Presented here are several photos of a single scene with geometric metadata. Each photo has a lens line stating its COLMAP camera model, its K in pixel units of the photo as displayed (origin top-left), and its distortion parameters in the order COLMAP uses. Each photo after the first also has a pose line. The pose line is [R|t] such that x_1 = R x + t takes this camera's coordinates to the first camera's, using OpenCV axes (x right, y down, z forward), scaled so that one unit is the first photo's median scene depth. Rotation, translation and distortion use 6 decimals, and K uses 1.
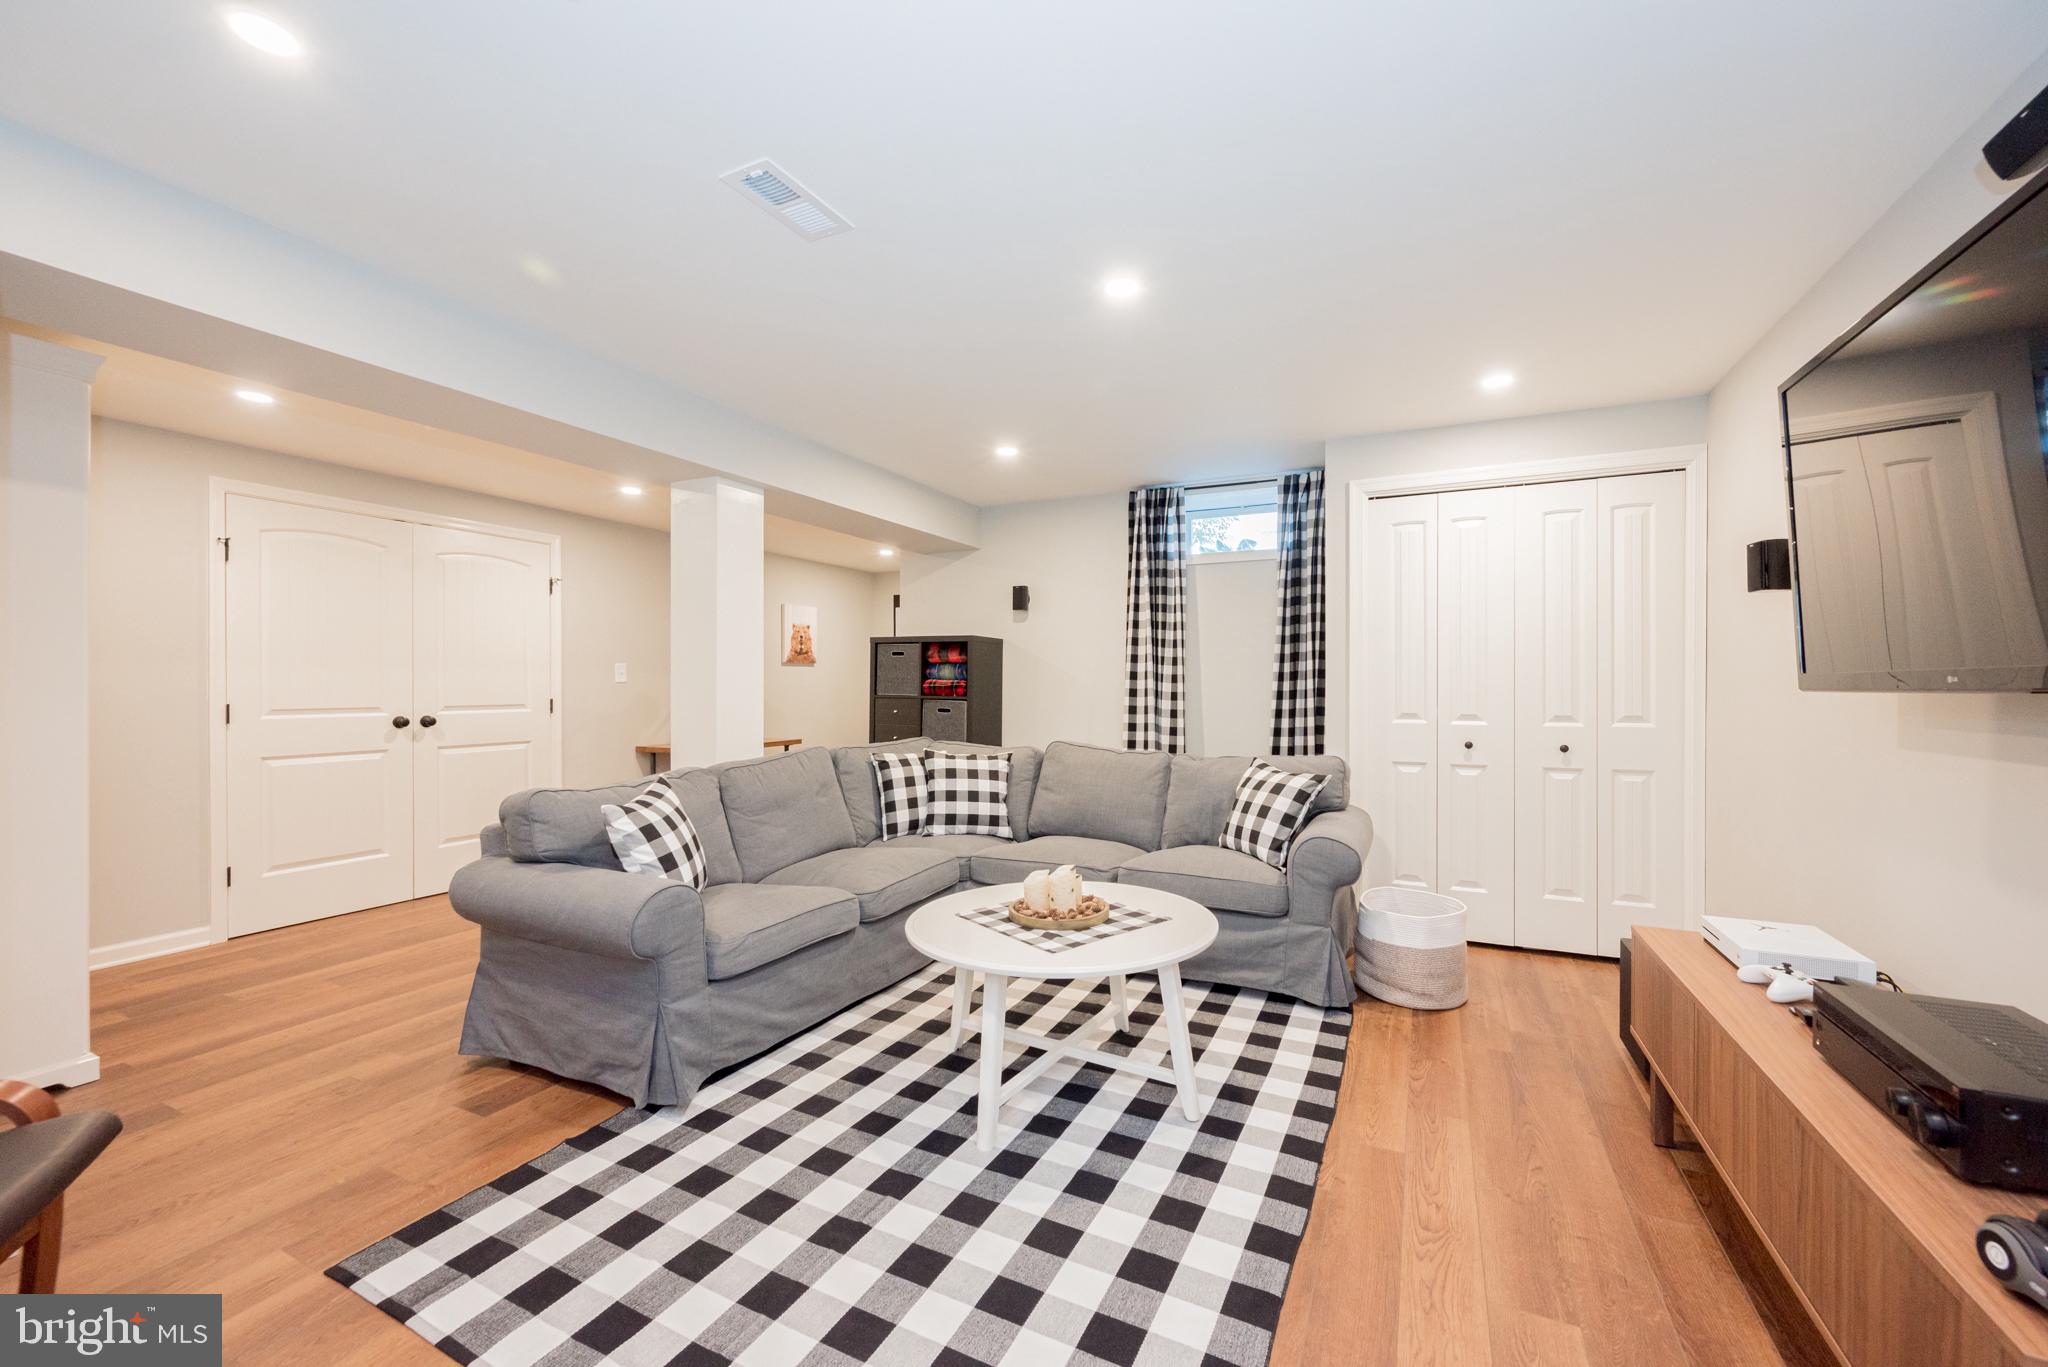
lens RADIAL K [[809.4, 0, 1028.2], [0, 809.4, 690.2], [0, 0, 1]] dist [0.000862, 0.000104]
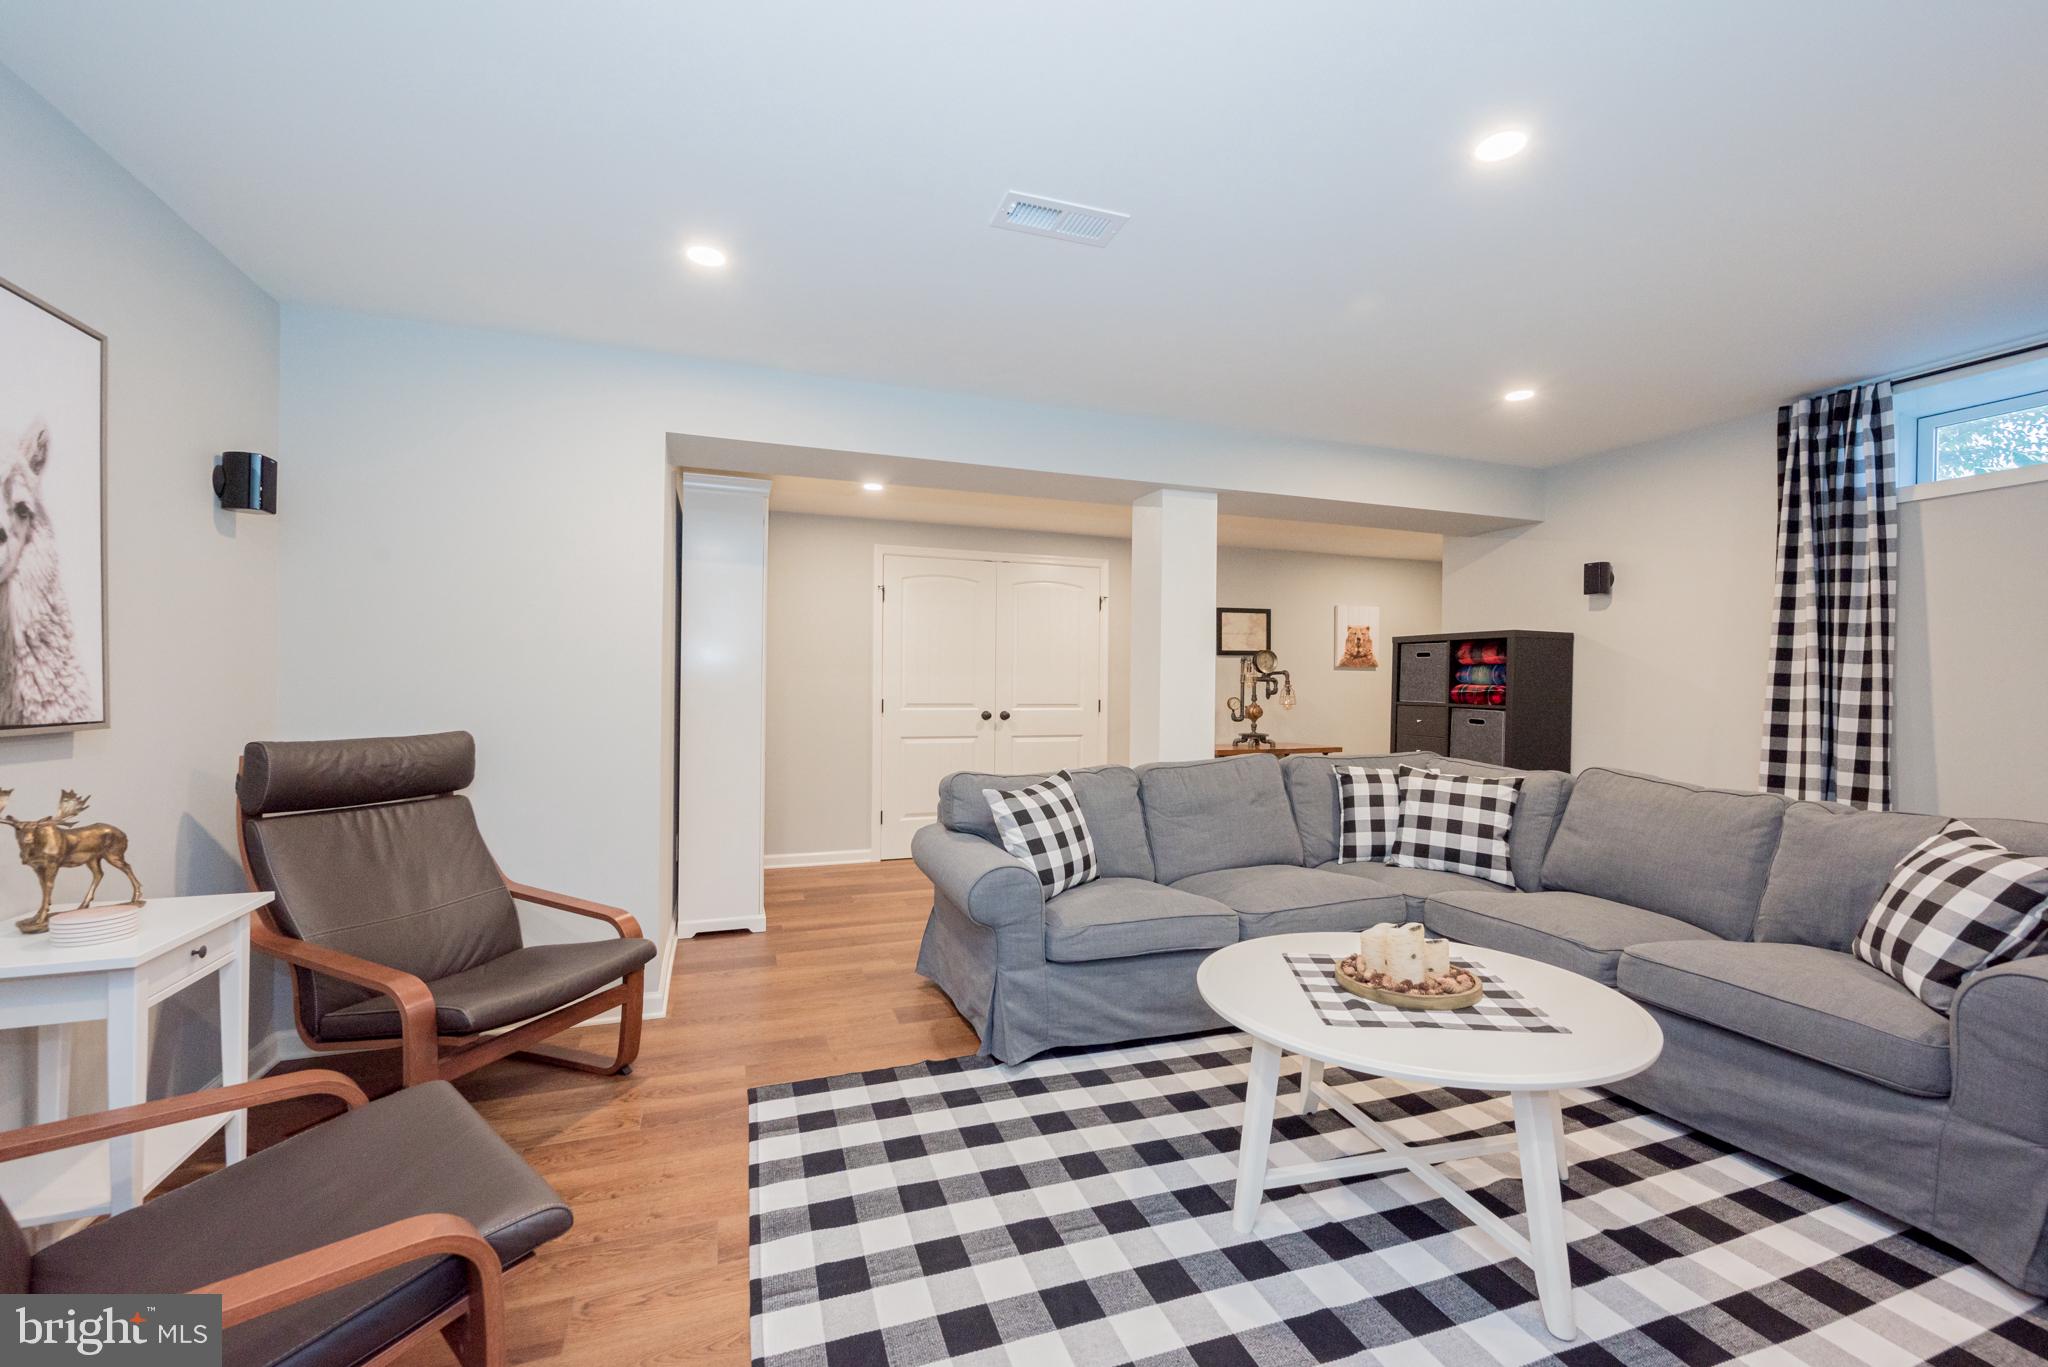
lens RADIAL K [[809.4, 0, 1028.2], [0, 809.4, 690.2], [0, 0, 1]] dist [0.000862, 0.000104]
pose [[0.726423, 0.008394, -0.687196, 0.191992], [-0.013050, 0.999914, -0.001581, -0.000087], [0.687123, 0.010116, 0.726470, 0.112887]]
